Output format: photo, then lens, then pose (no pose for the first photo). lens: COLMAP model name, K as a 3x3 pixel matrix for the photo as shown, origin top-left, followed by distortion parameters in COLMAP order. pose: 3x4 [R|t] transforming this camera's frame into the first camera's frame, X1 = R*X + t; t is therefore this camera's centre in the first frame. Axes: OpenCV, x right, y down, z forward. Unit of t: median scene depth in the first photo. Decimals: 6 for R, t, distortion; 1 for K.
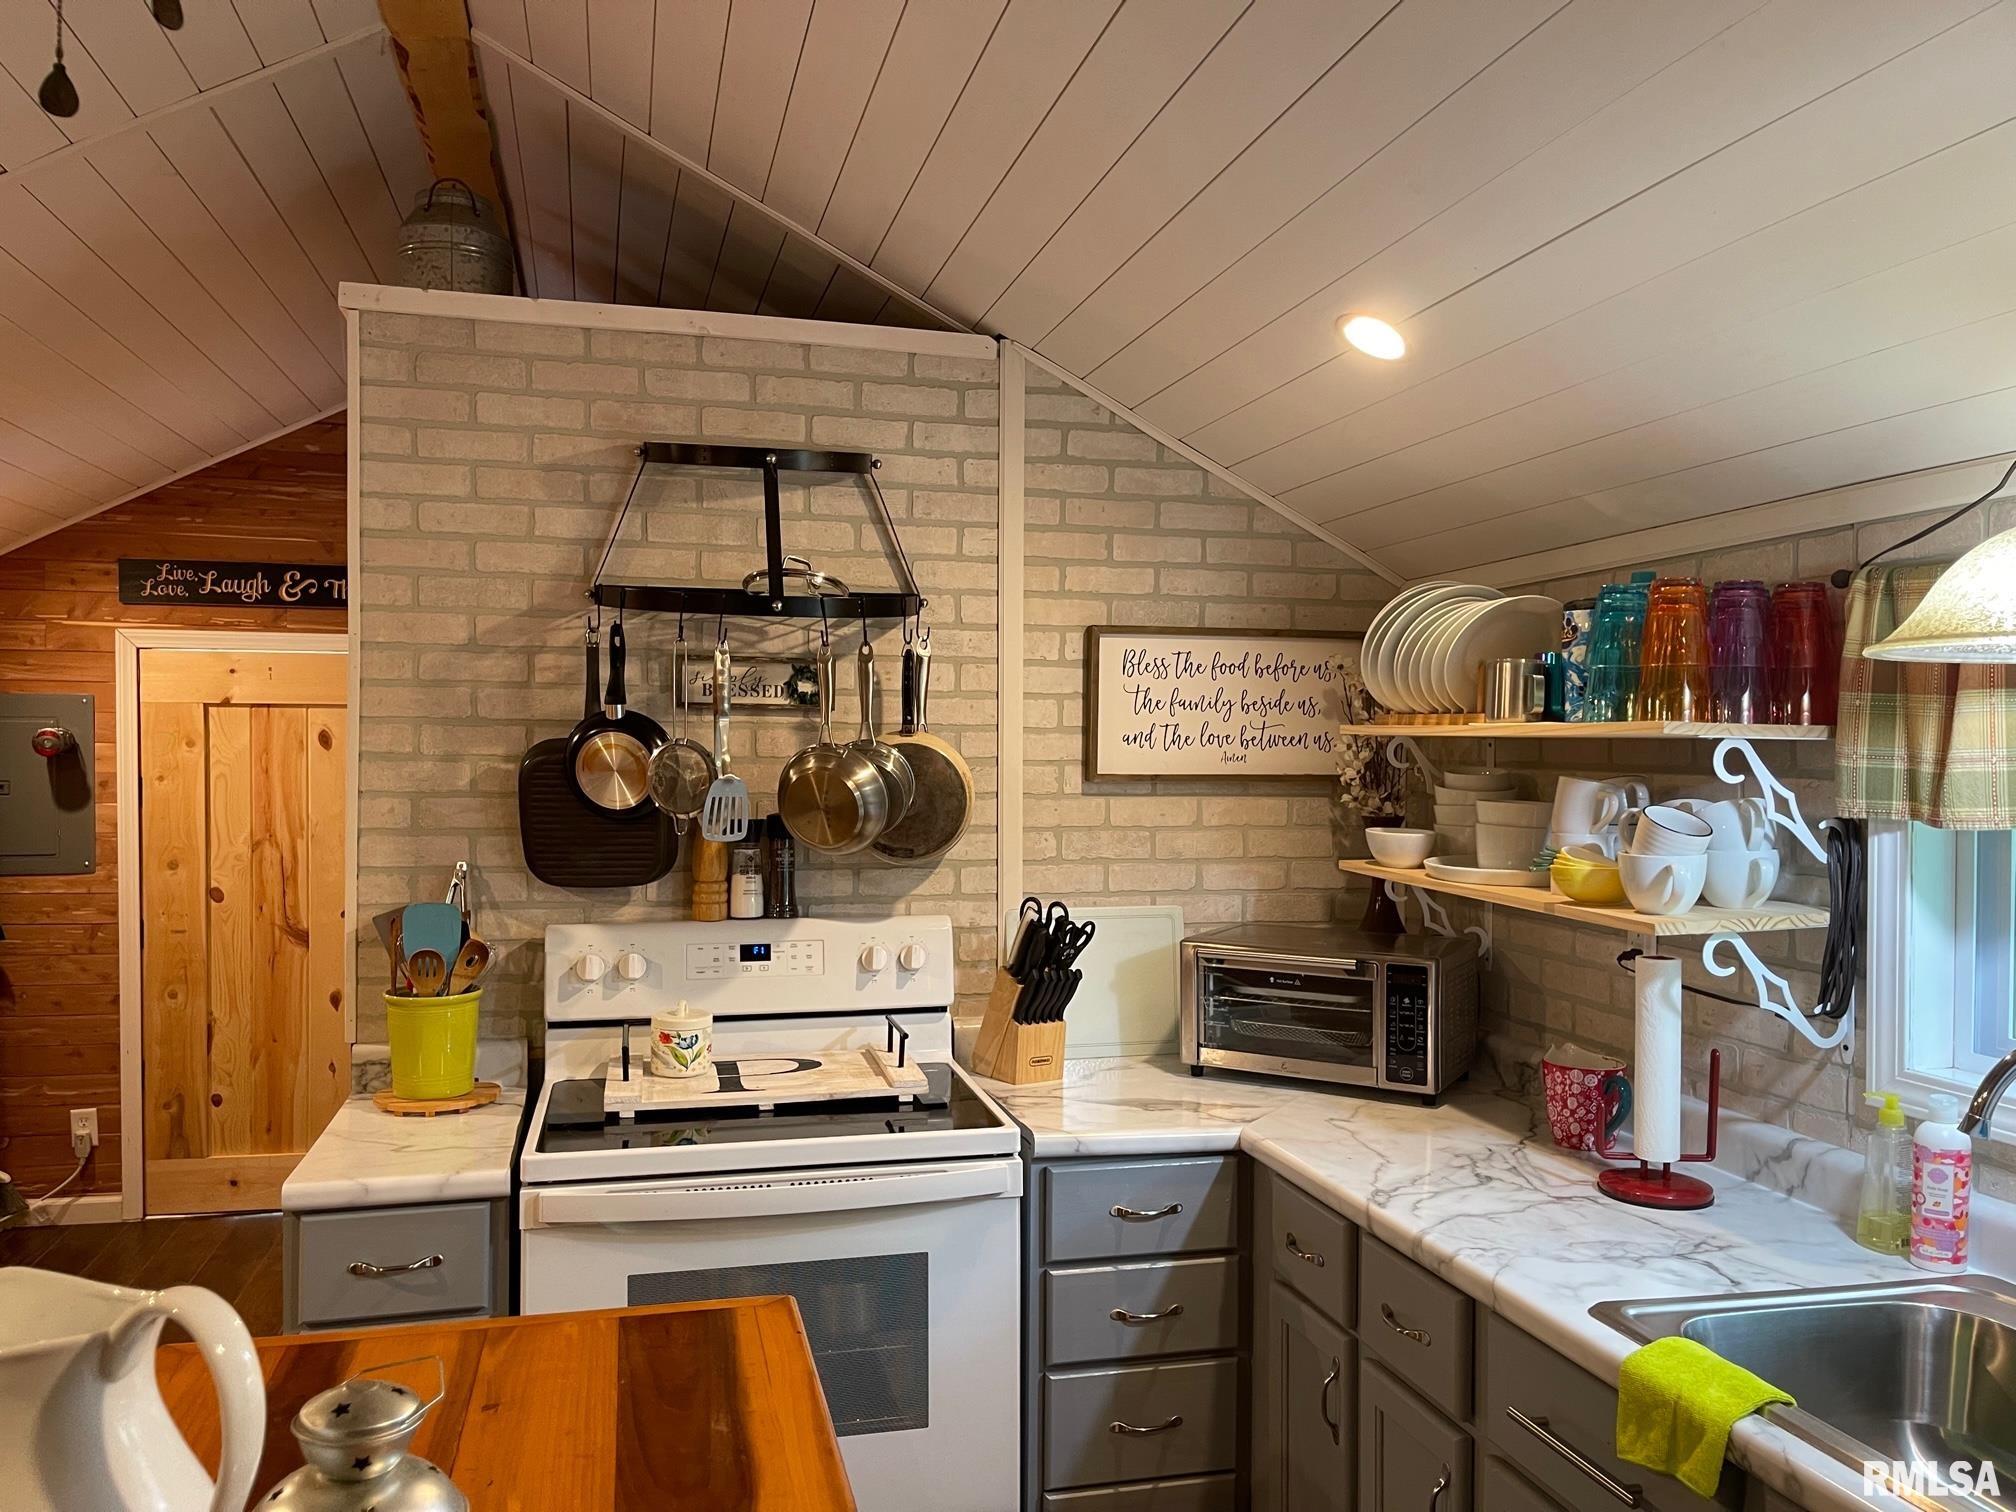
lens RADIAL K [[1527.9, 0, 1003.8], [0, 1527.9, 768.5], [0, 0, 1]] dist [0.091531, -0.129222]
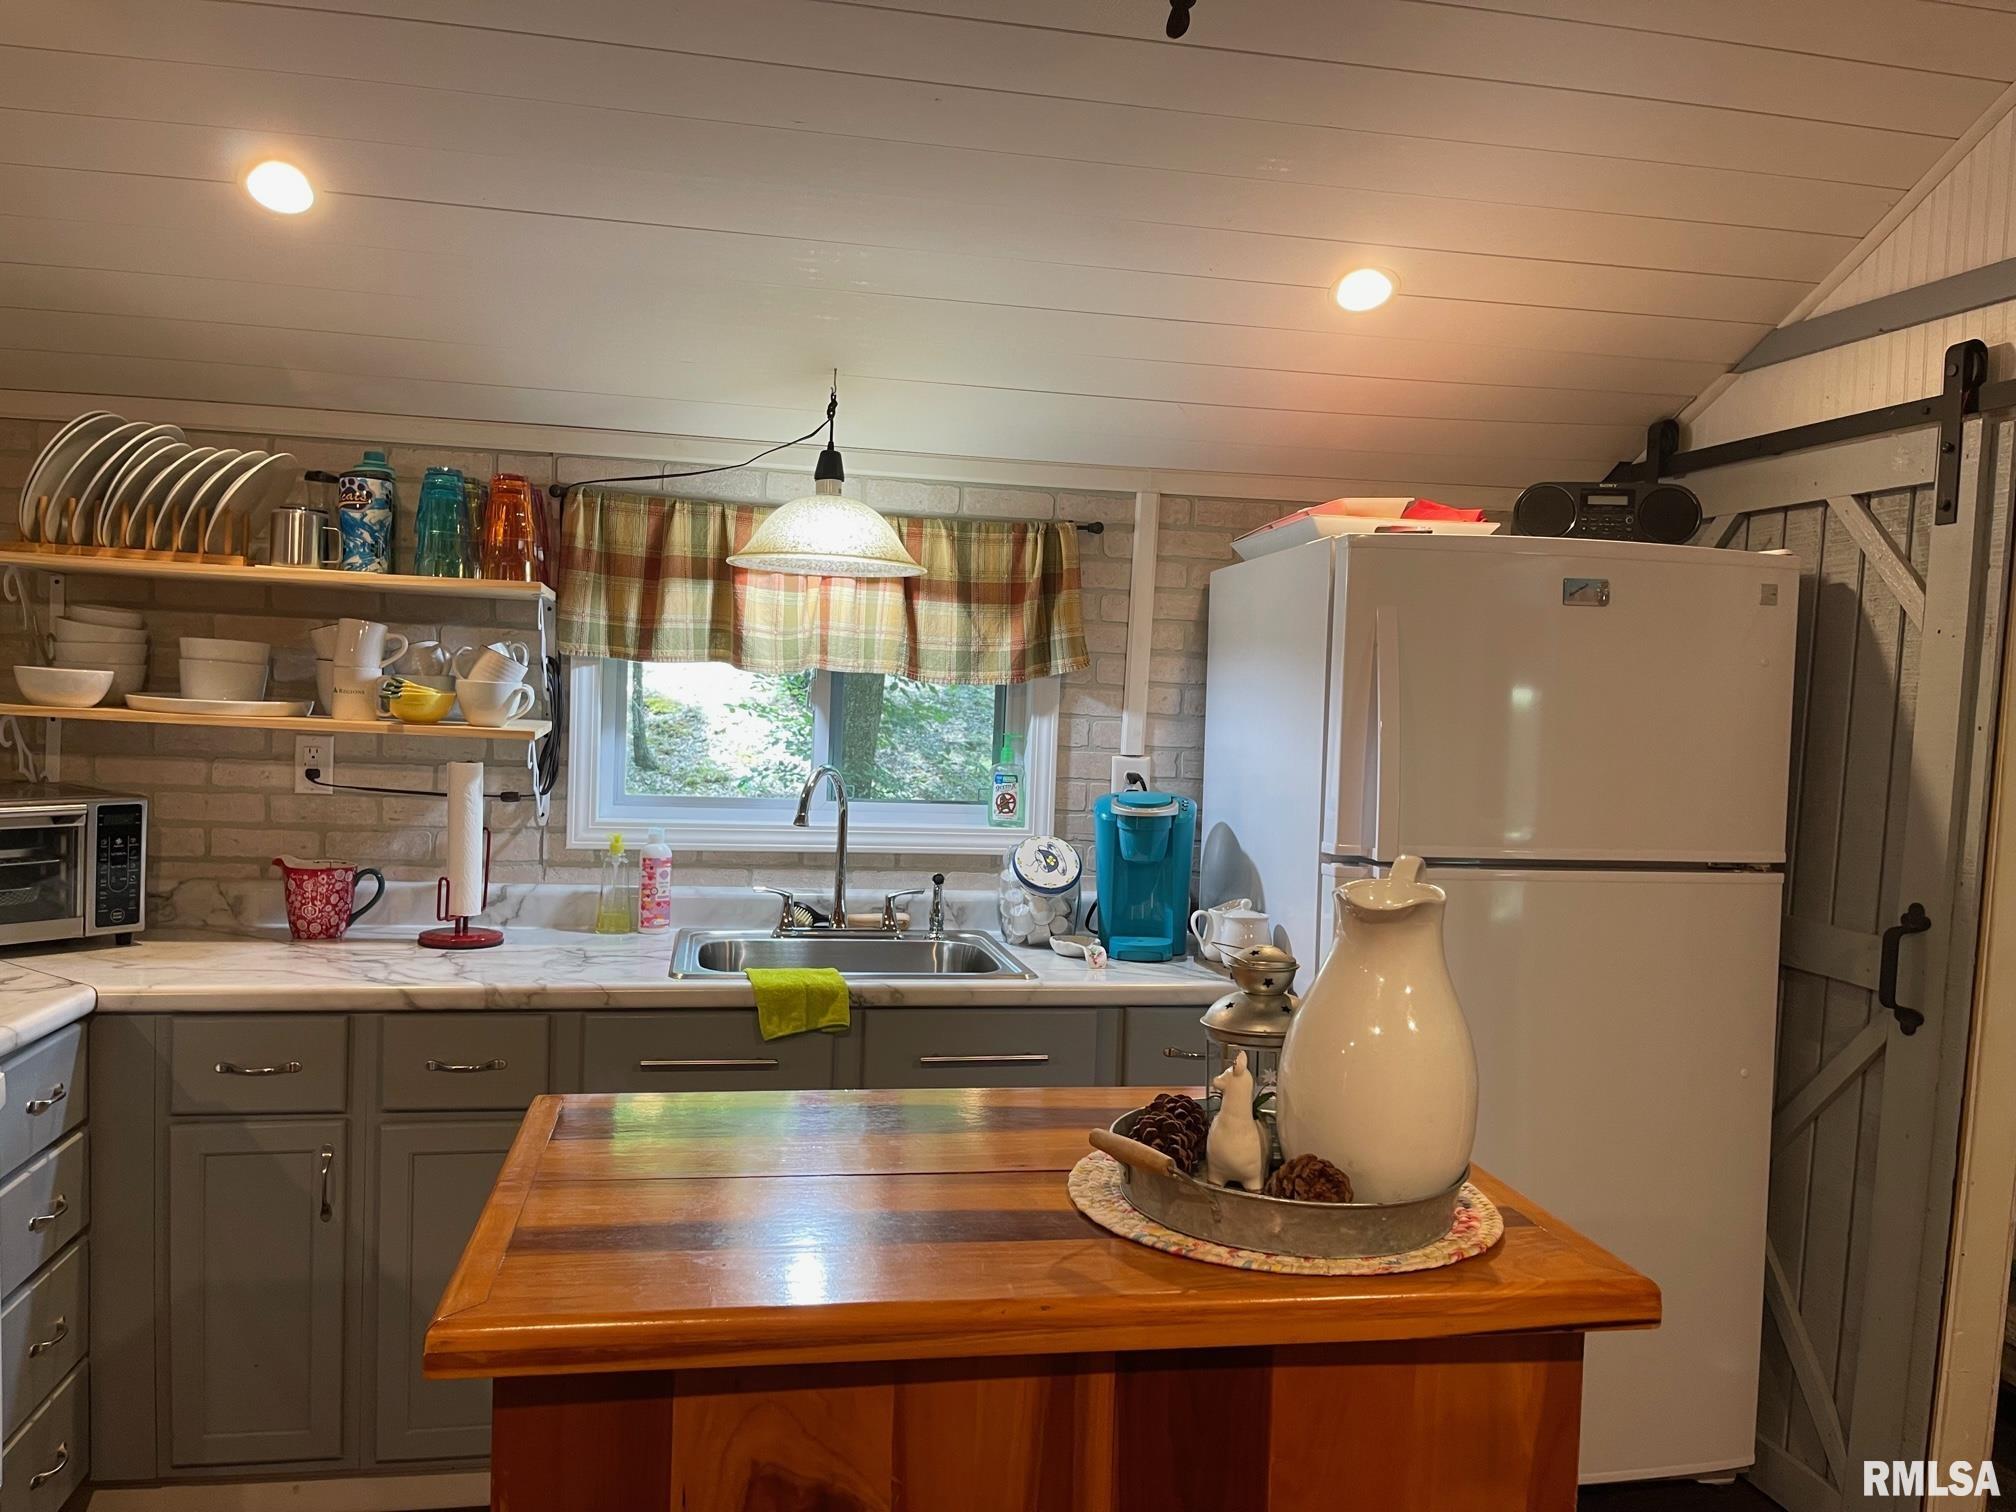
lens RADIAL K [[1527.2, 0, 1019.2], [0, 1527.2, 770.1], [0, 0, 1]] dist [0.087041, -0.120273]
pose [[0.057457, -0.059905, 0.996549, -0.659727], [-0.025665, 0.997780, 0.061459, 0.028730], [-0.998018, -0.029107, 0.055792, 0.360299]]
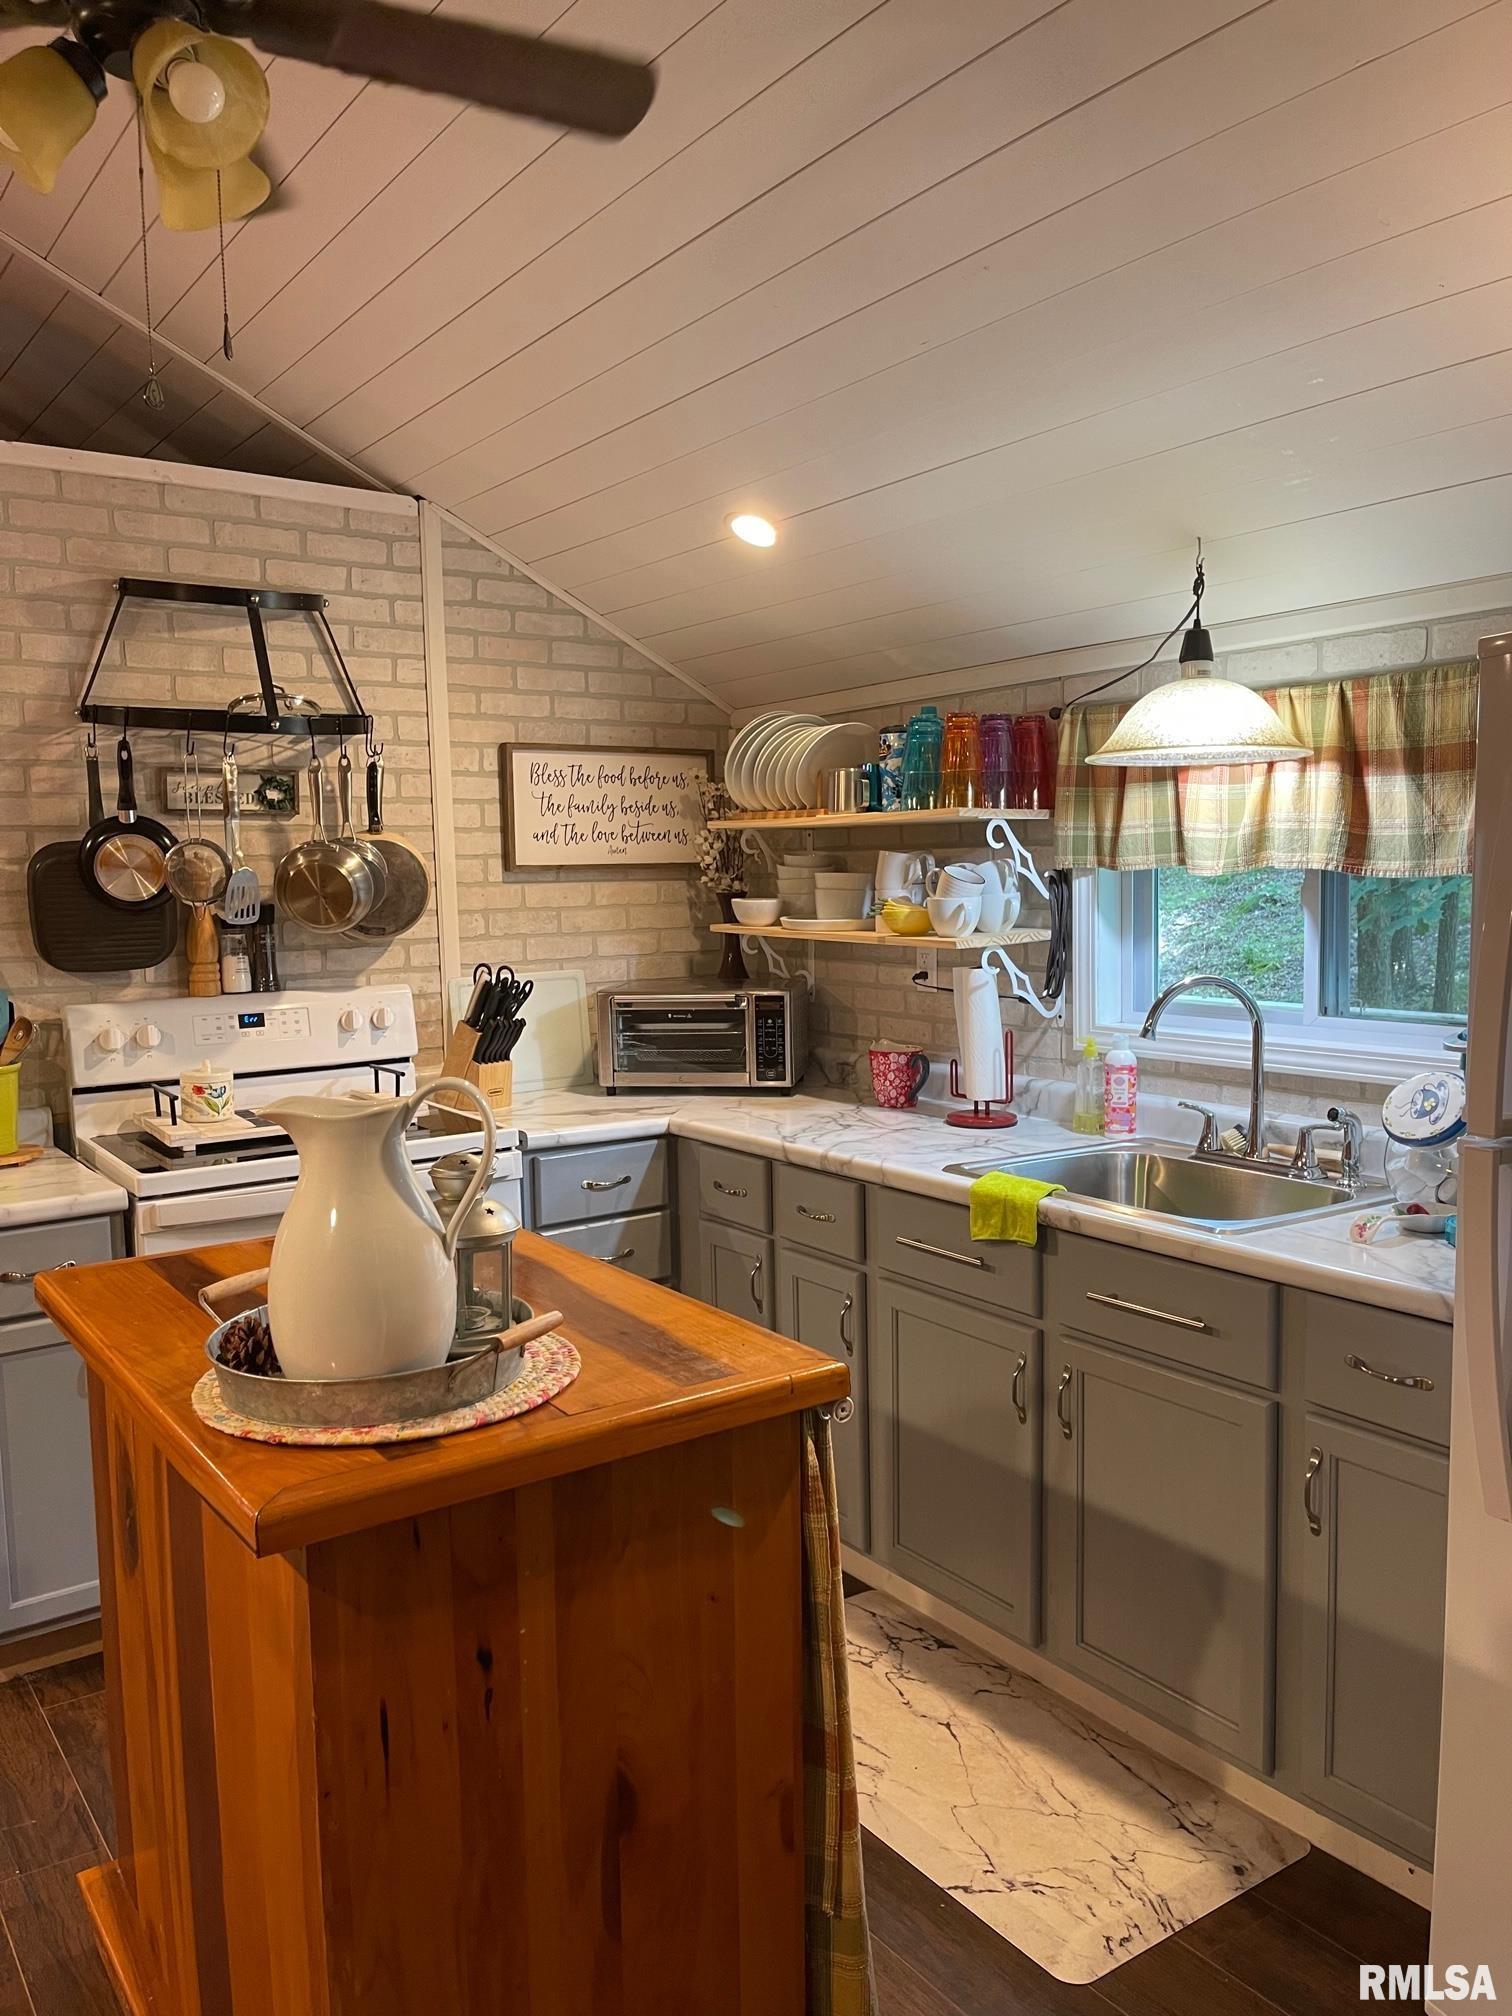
lens RADIAL K [[1527.2, 0, 753.6], [0, 1527.2, 1016.9], [0, 0, 1]] dist [0.087041, -0.120273]
pose [[0.934246, -0.061905, 0.351215, -0.220939], [0.032884, 0.995577, 0.088009, 0.025373], [-0.355110, -0.070673, 0.932149, -0.252979]]
